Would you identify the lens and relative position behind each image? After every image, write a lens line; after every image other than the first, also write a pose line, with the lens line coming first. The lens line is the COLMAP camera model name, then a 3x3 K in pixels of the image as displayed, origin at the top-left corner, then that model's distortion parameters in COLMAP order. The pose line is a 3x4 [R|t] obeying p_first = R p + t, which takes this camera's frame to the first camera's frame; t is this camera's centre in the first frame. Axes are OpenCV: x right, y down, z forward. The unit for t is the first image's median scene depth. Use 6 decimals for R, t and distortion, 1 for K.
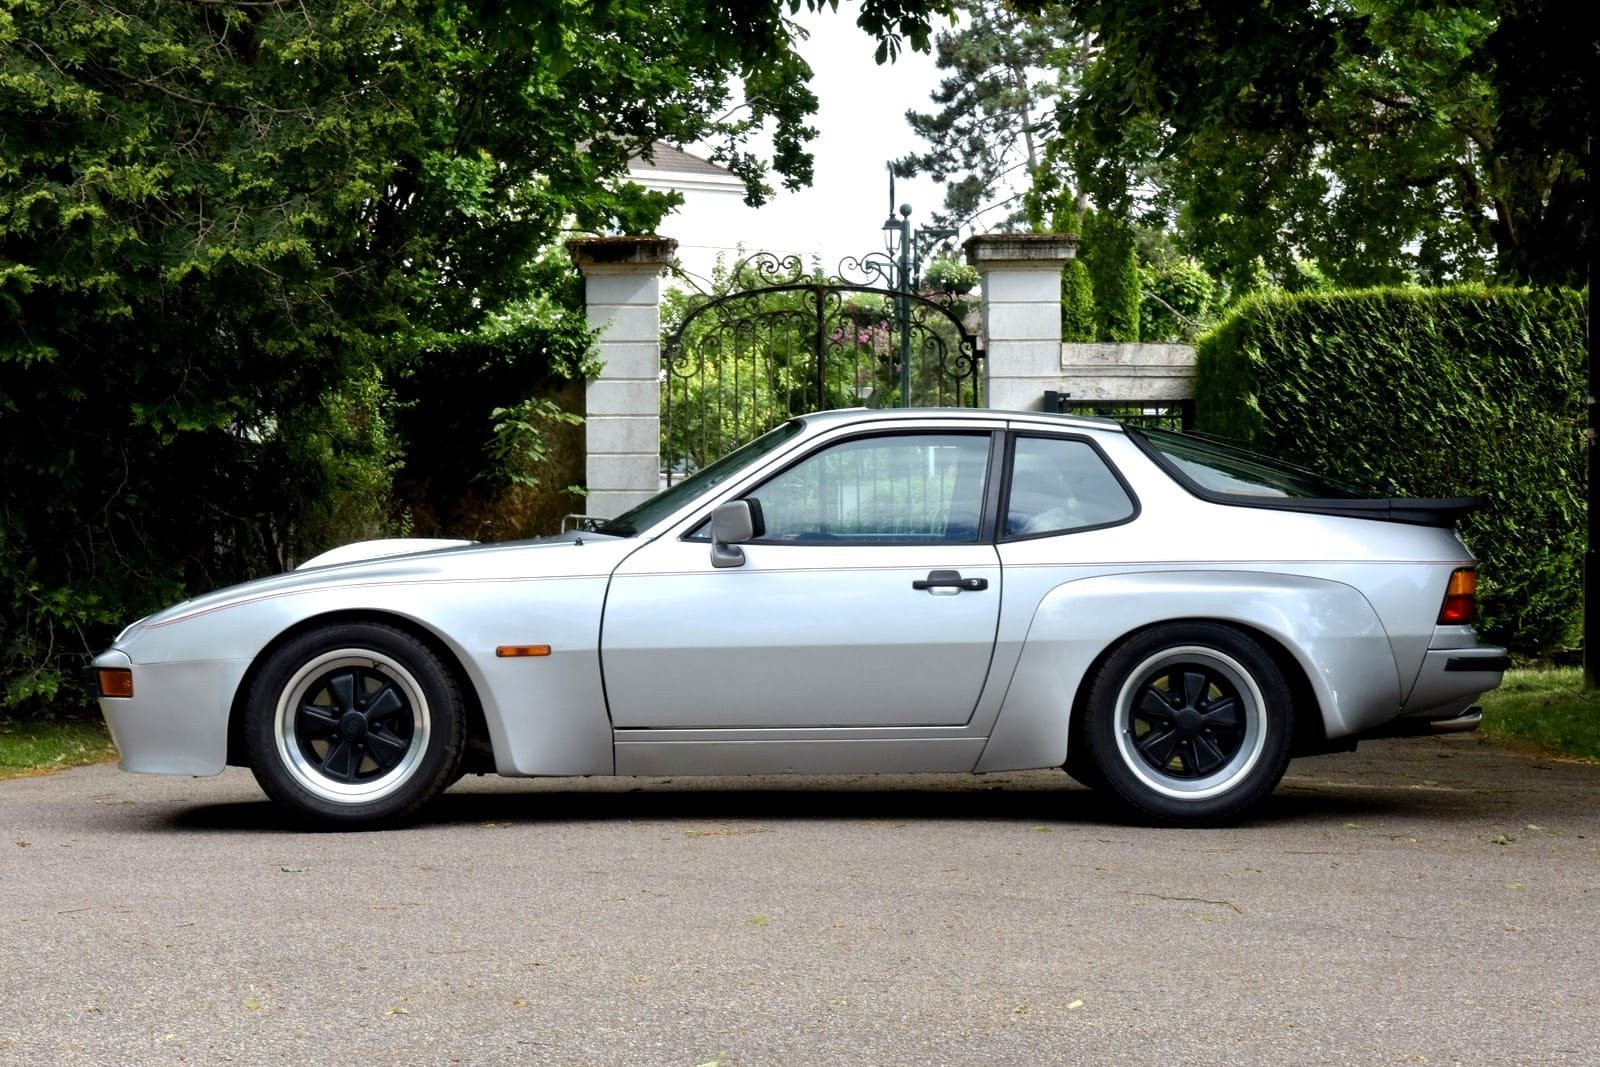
lens RADIAL K [[3499.8, 0, 800.0], [0, 3499.8, 533.5], [0, 0, 1]] dist [0.100713, 0.034656]
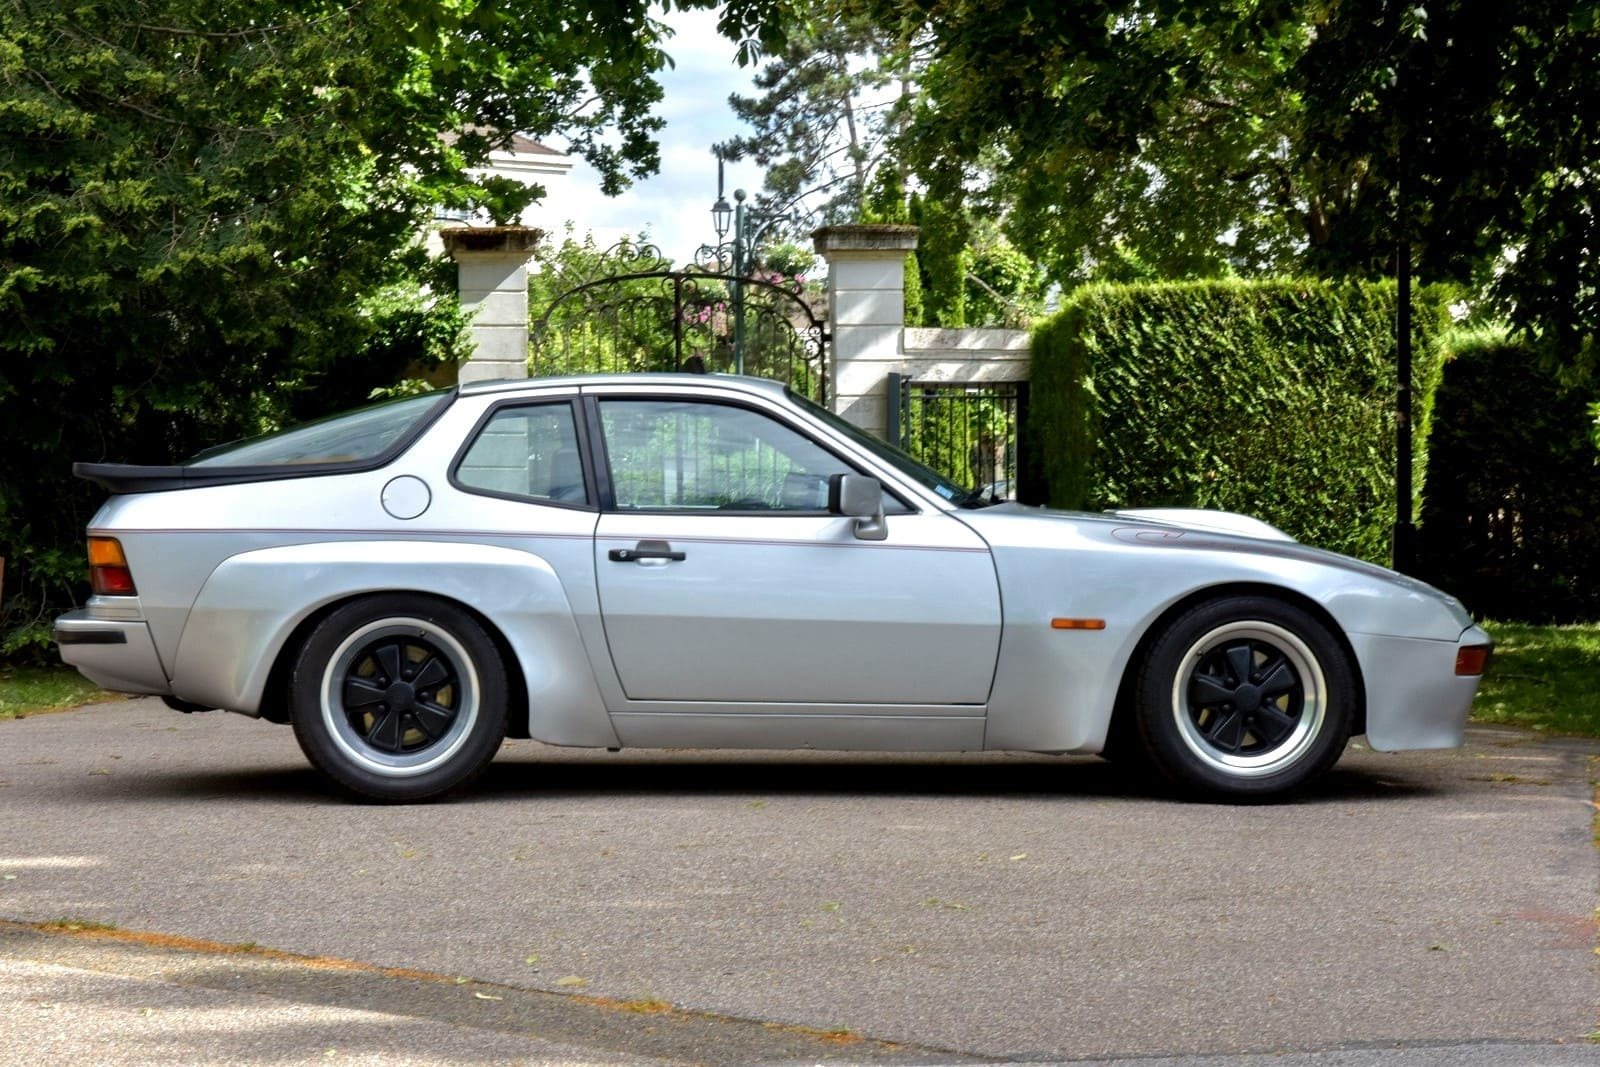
lens RADIAL K [[3520.4, 0, 637.4], [0, 3520.4, 532.2], [0, 0, 1]] dist [0.022730, 0.283656]
pose [[0.999939, 0.002516, 0.010754, -0.022067], [-0.002592, 0.999972, 0.007059, 0.000669], [-0.010736, -0.007087, 0.999917, -0.089115]]
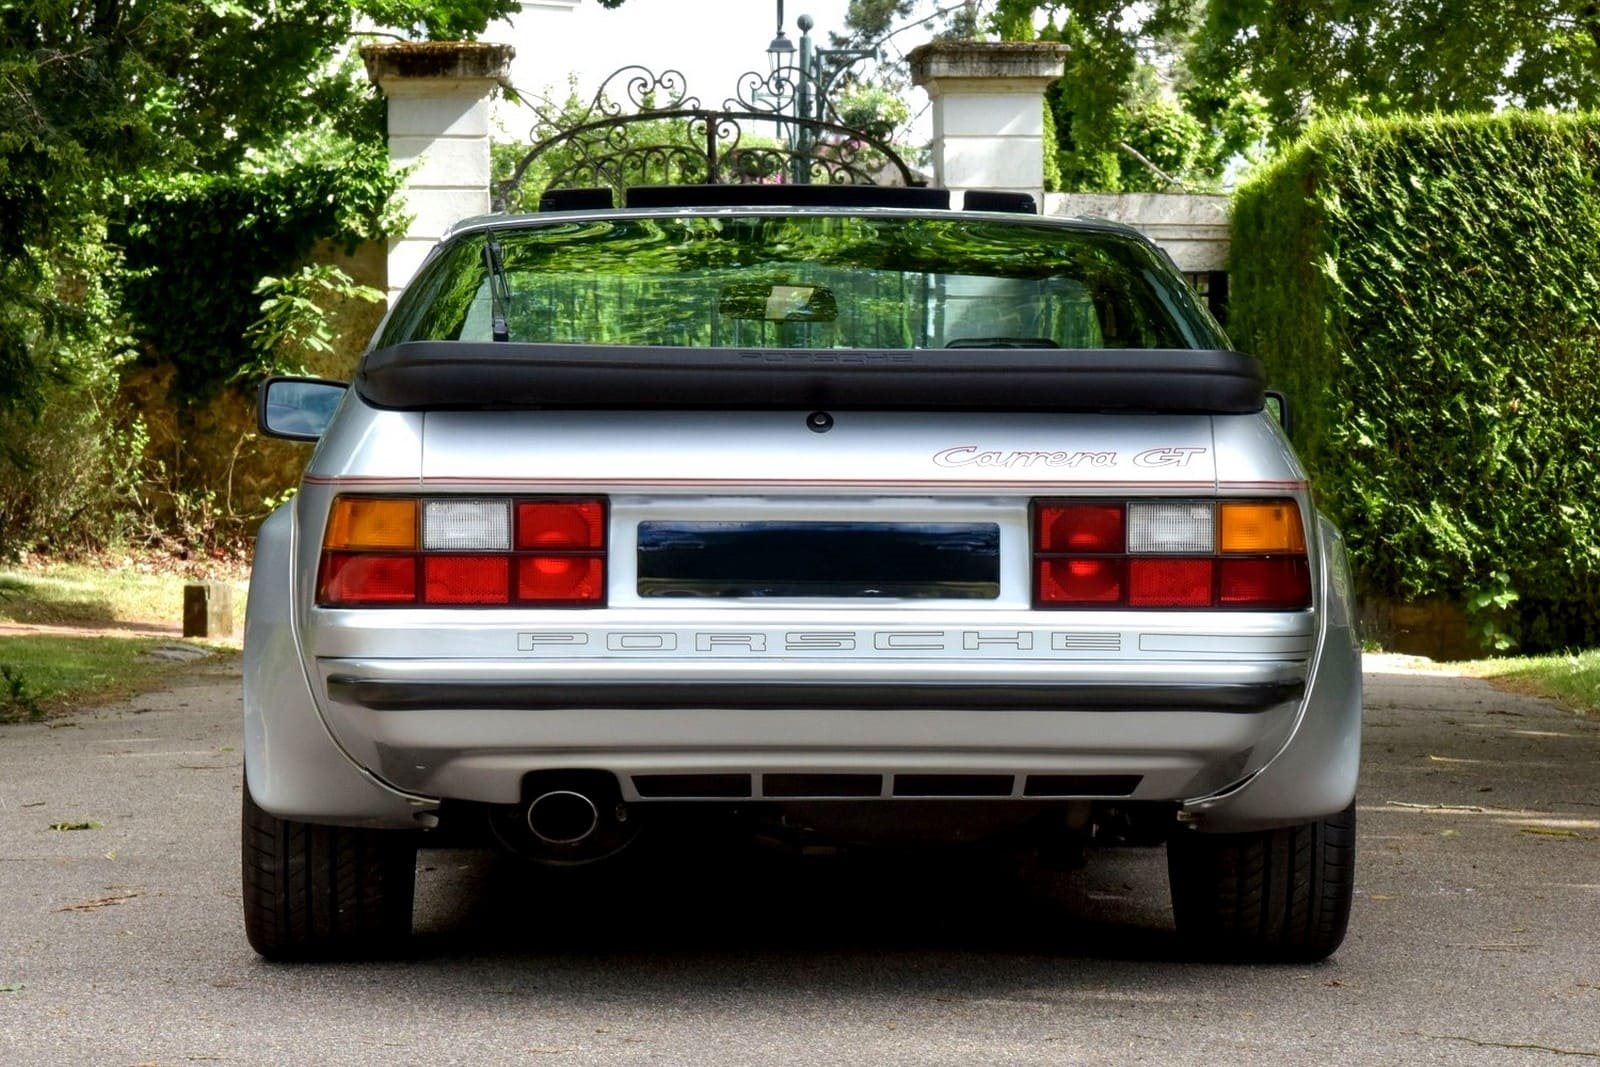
lens RADIAL K [[4490.5, 0, 800.0], [0, 4490.5, 533.5], [0, 0, 1]] dist [0.058793, -0.085460]
pose [[0.999277, 0.002373, 0.037937, -0.013657], [-0.002980, 0.999869, 0.015936, 0.002068], [-0.037894, -0.016037, 0.999153, 0.084645]]
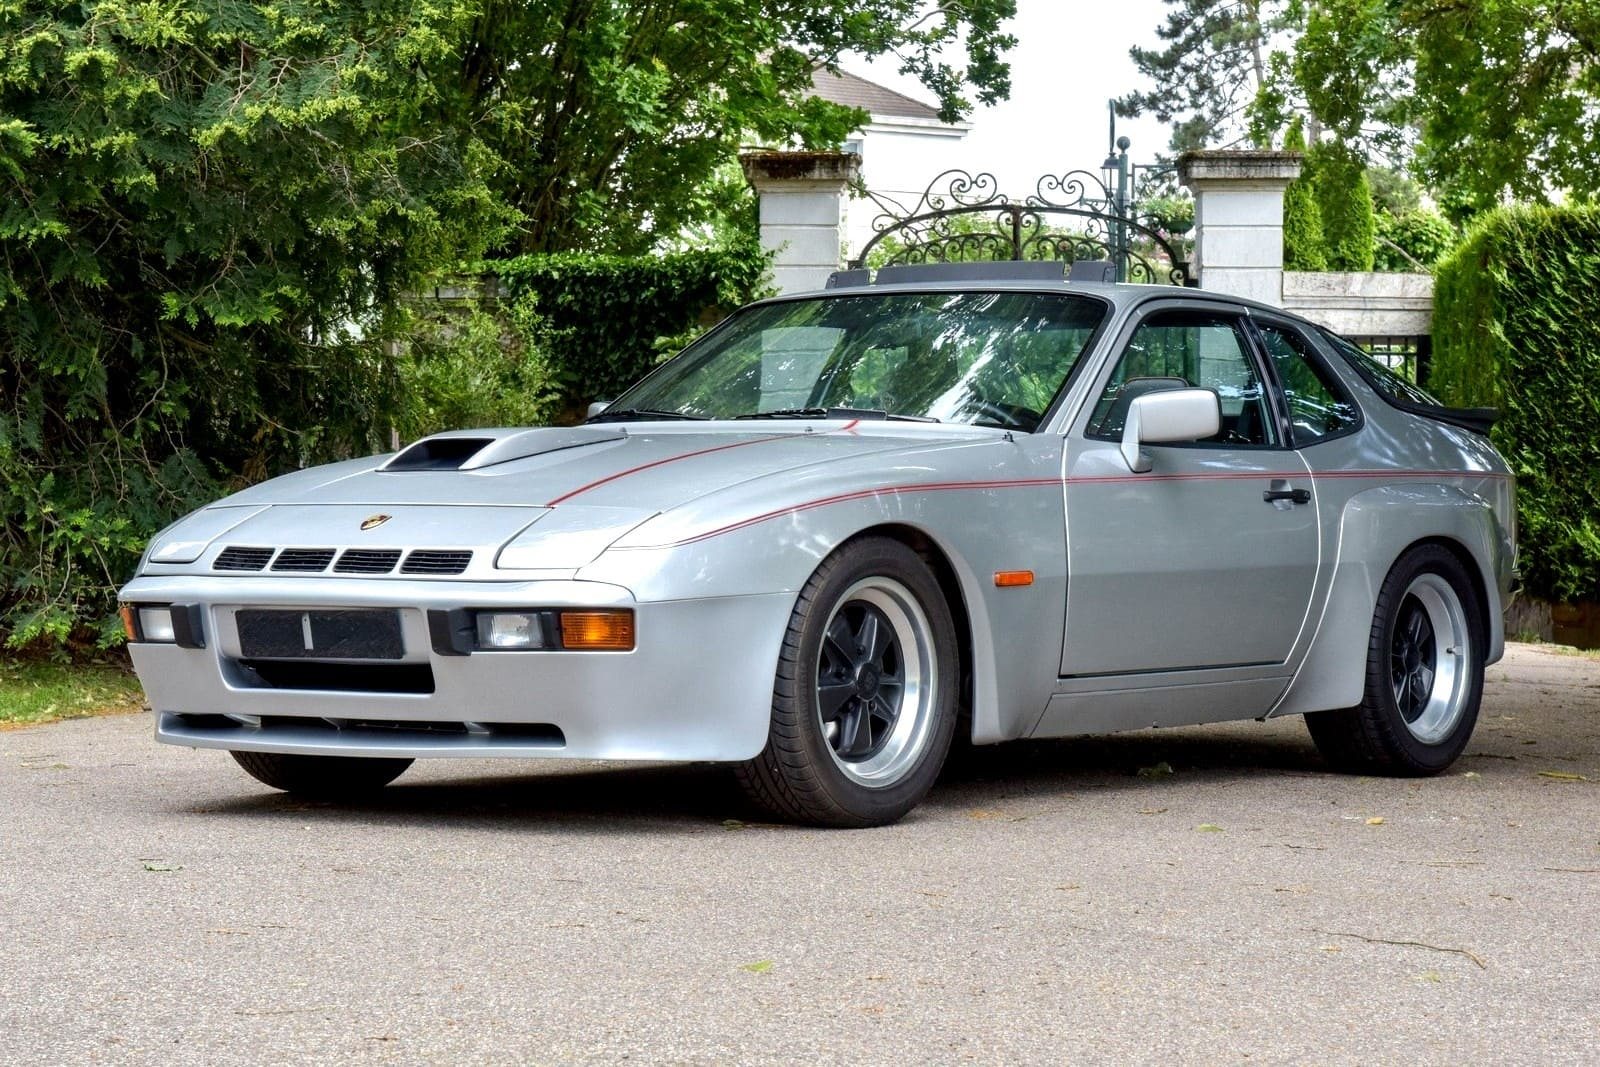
lens RADIAL K [[3499.8, 0, 800.0], [0, 3499.8, 533.5], [0, 0, 1]] dist [0.100713, 0.034656]
pose [[0.997764, 0.013944, -0.065370, 0.012645], [-0.013271, 0.999854, 0.010720, 0.006456], [0.065510, -0.009829, 0.997804, 0.106946]]
